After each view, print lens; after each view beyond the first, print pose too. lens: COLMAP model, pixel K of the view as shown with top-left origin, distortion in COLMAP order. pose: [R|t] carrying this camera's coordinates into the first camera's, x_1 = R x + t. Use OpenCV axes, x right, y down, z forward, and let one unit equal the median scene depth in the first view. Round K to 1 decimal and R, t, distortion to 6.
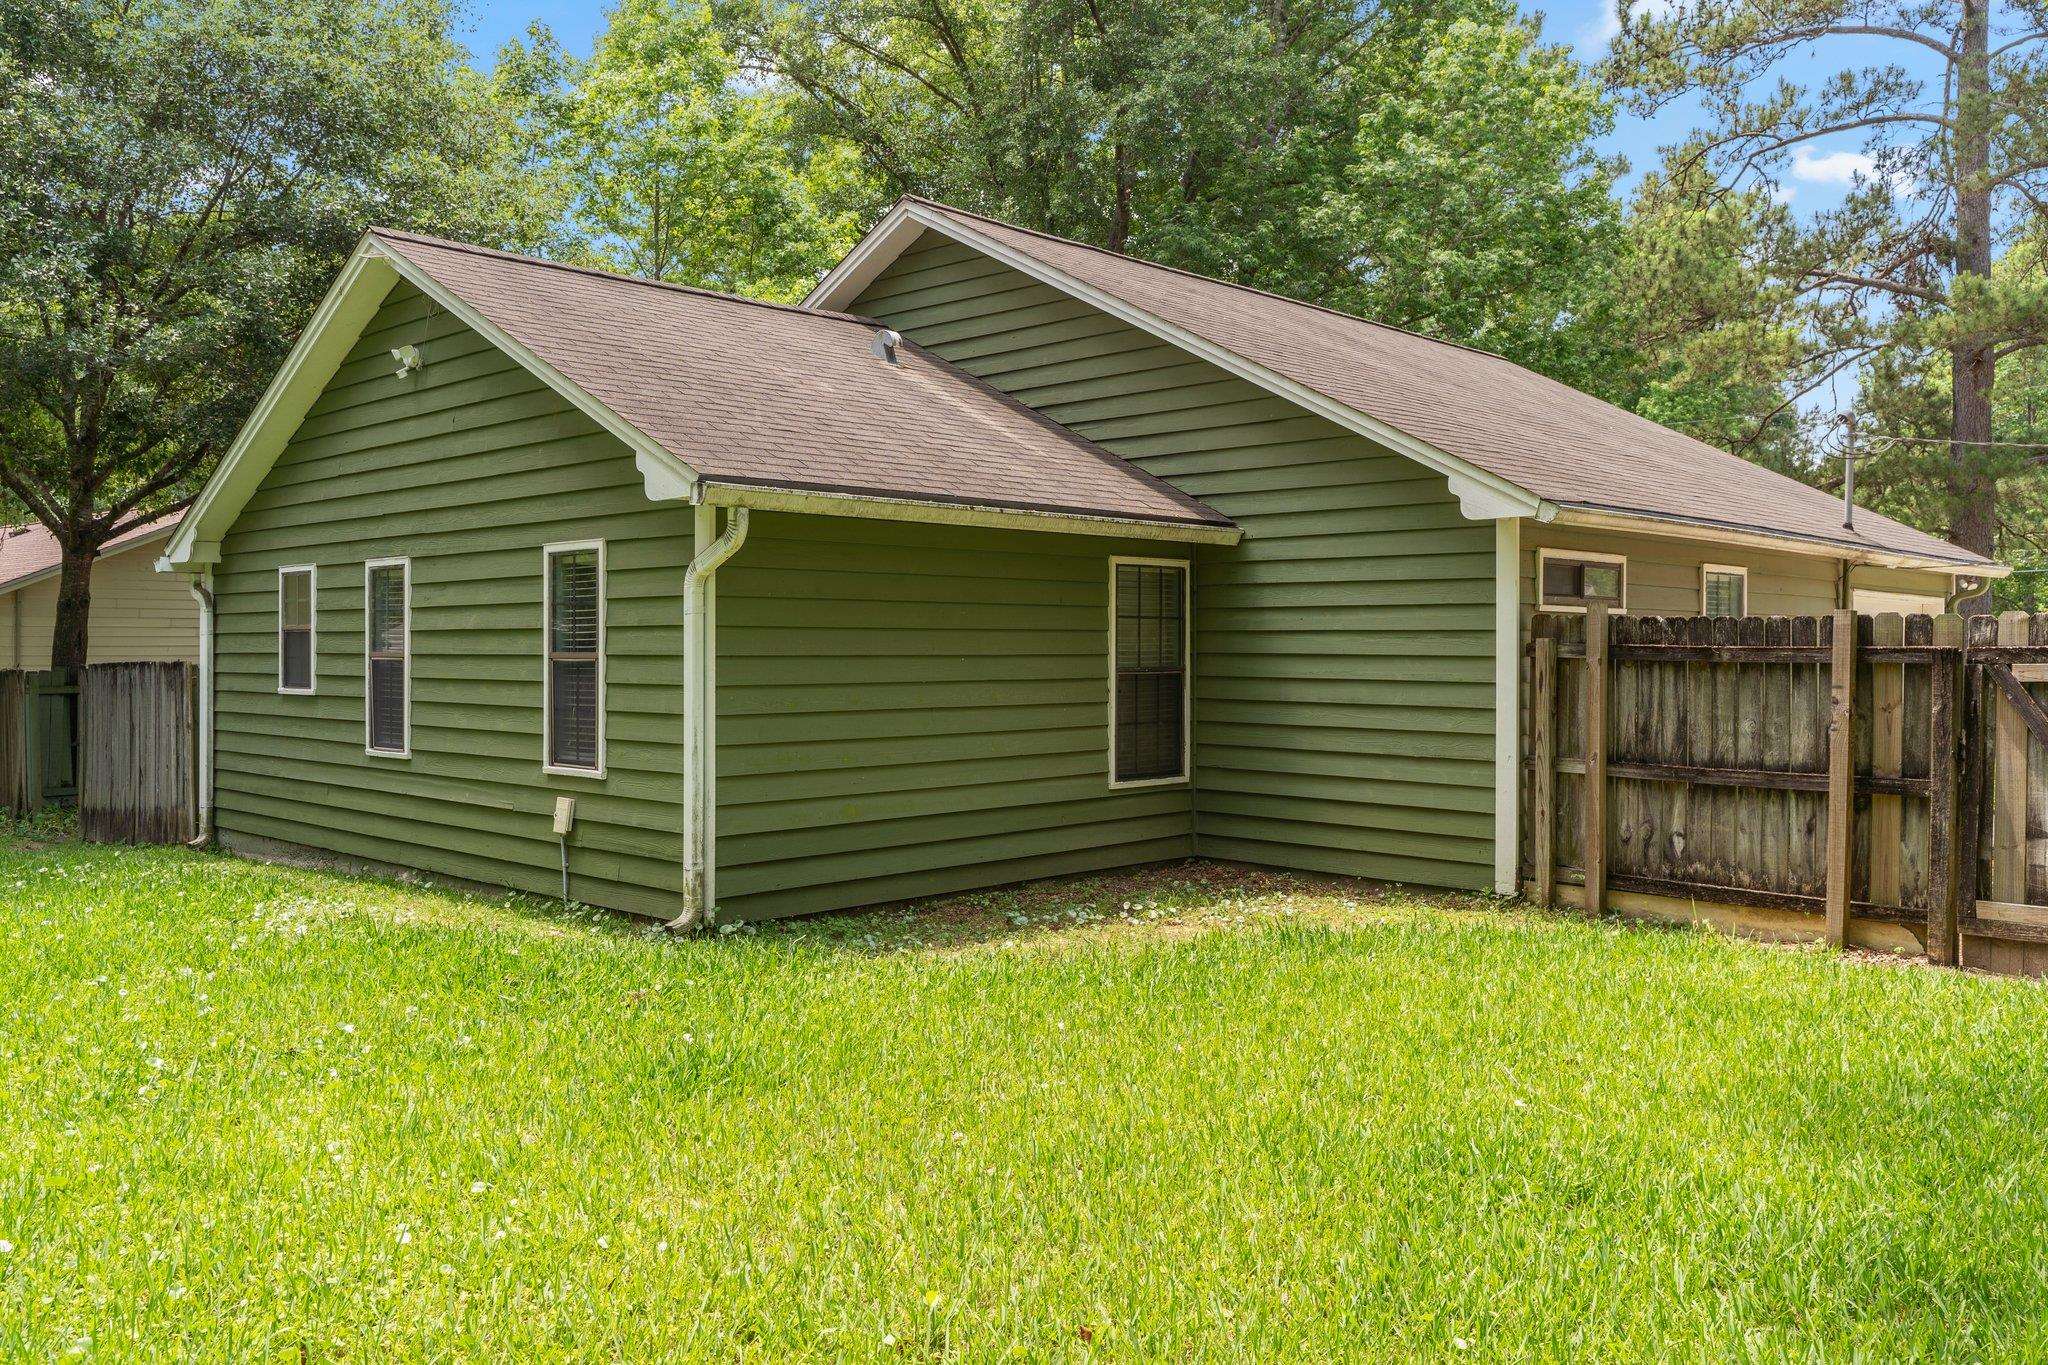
lens RADIAL K [[1642.6, 0, 1020.7], [0, 1642.6, 608.8], [0, 0, 1]] dist [-0.004528, 0.007216]
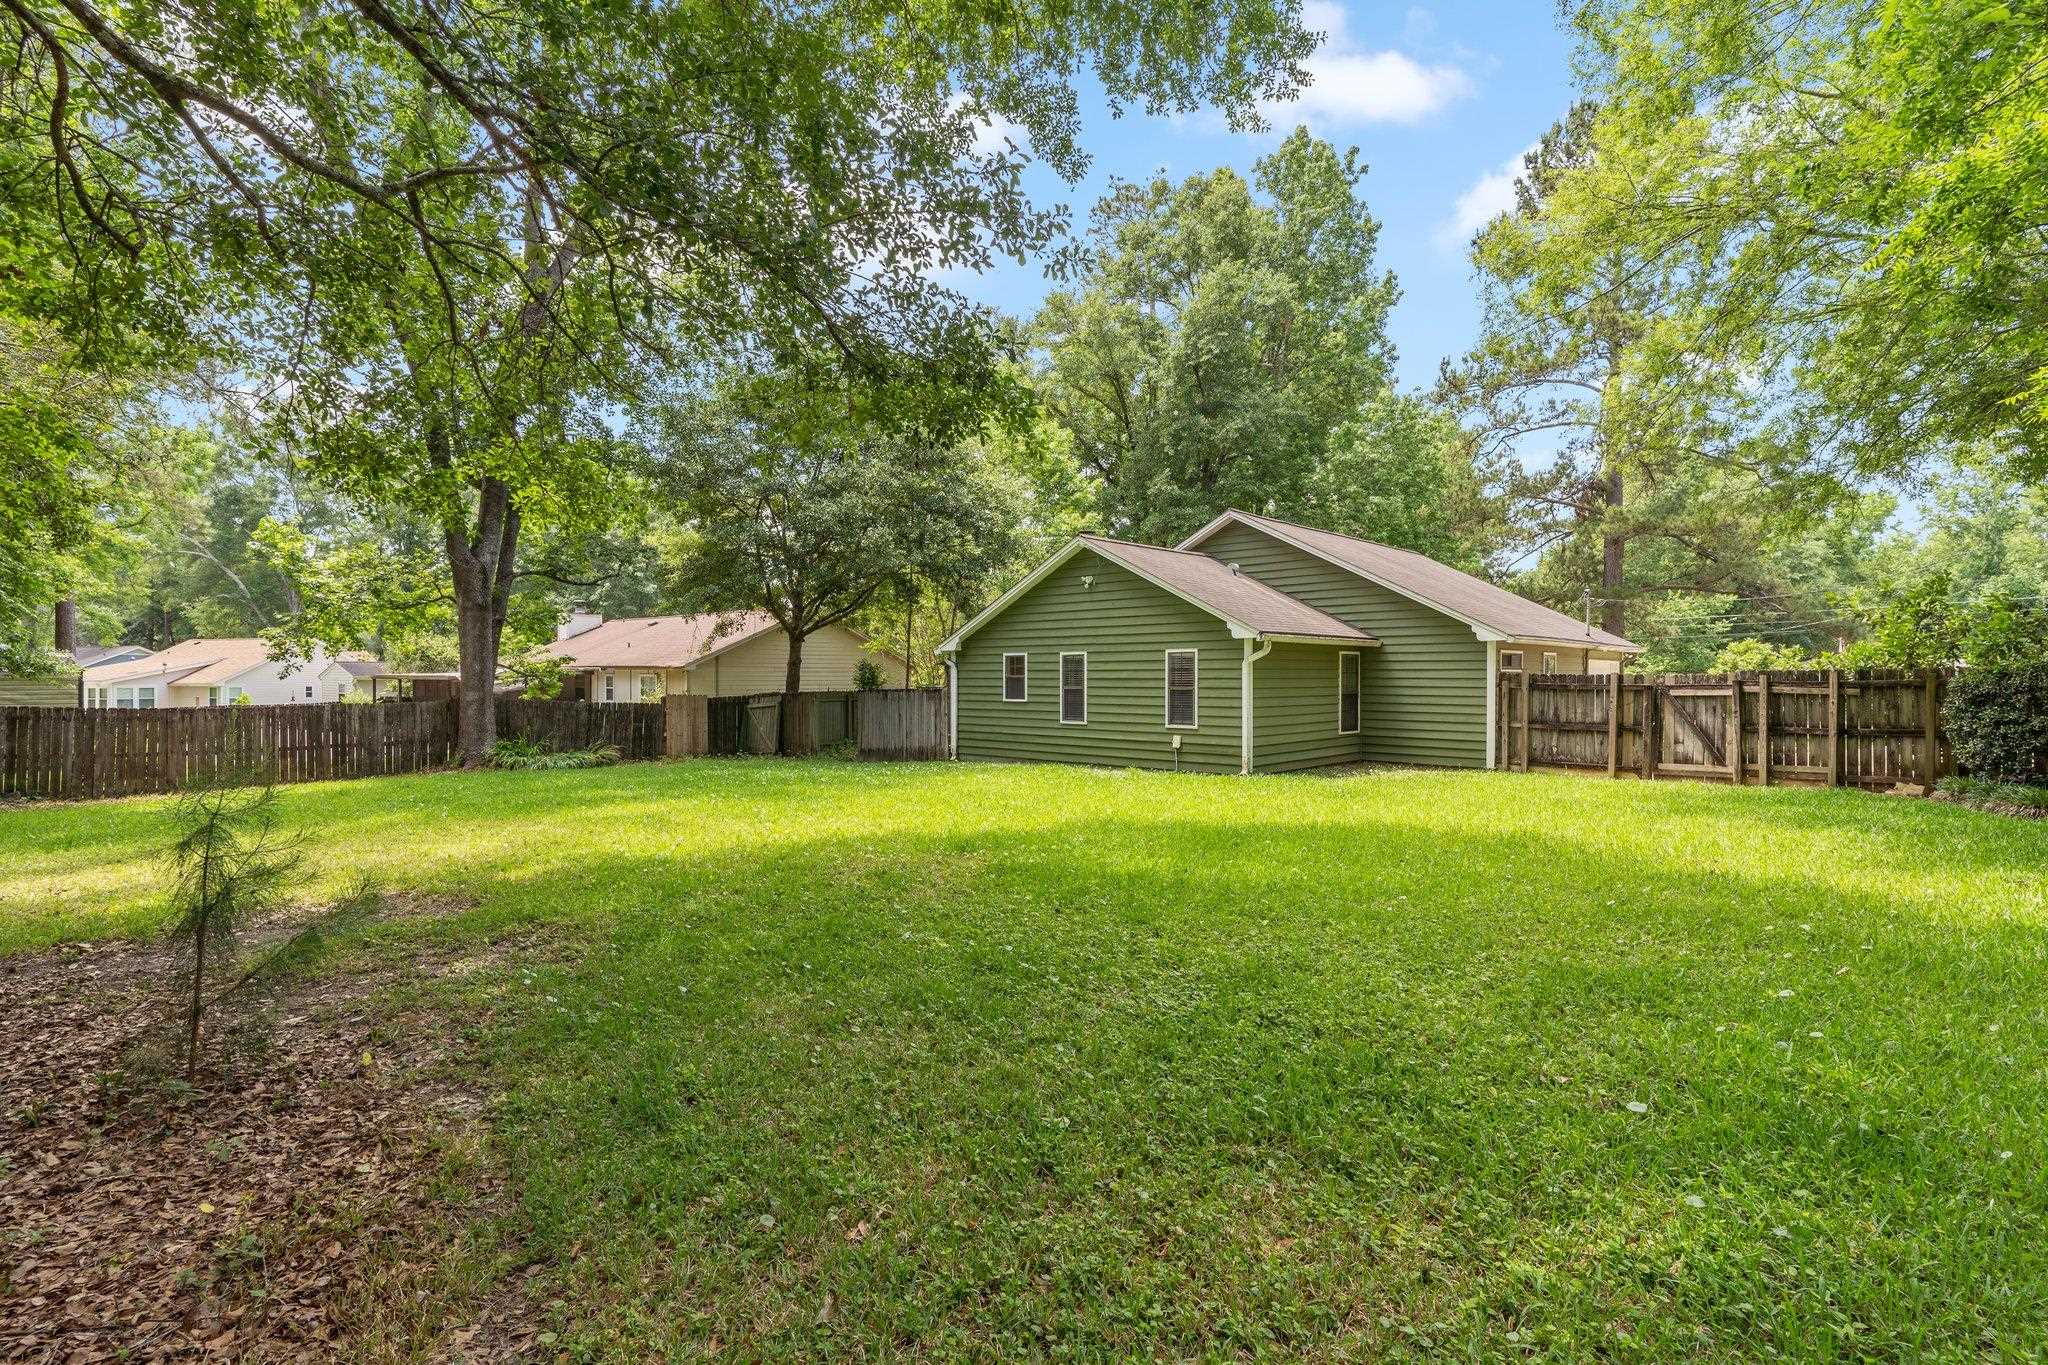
lens RADIAL K [[980.2, 0, 1021.8], [0, 980.2, 675.5], [0, 0, 1]] dist [0.002018, -0.001011]
pose [[0.999946, -0.001866, 0.010256, -0.566310], [0.001617, 0.999704, 0.024266, -0.036125], [-0.010298, -0.024248, 0.999653, -0.749124]]
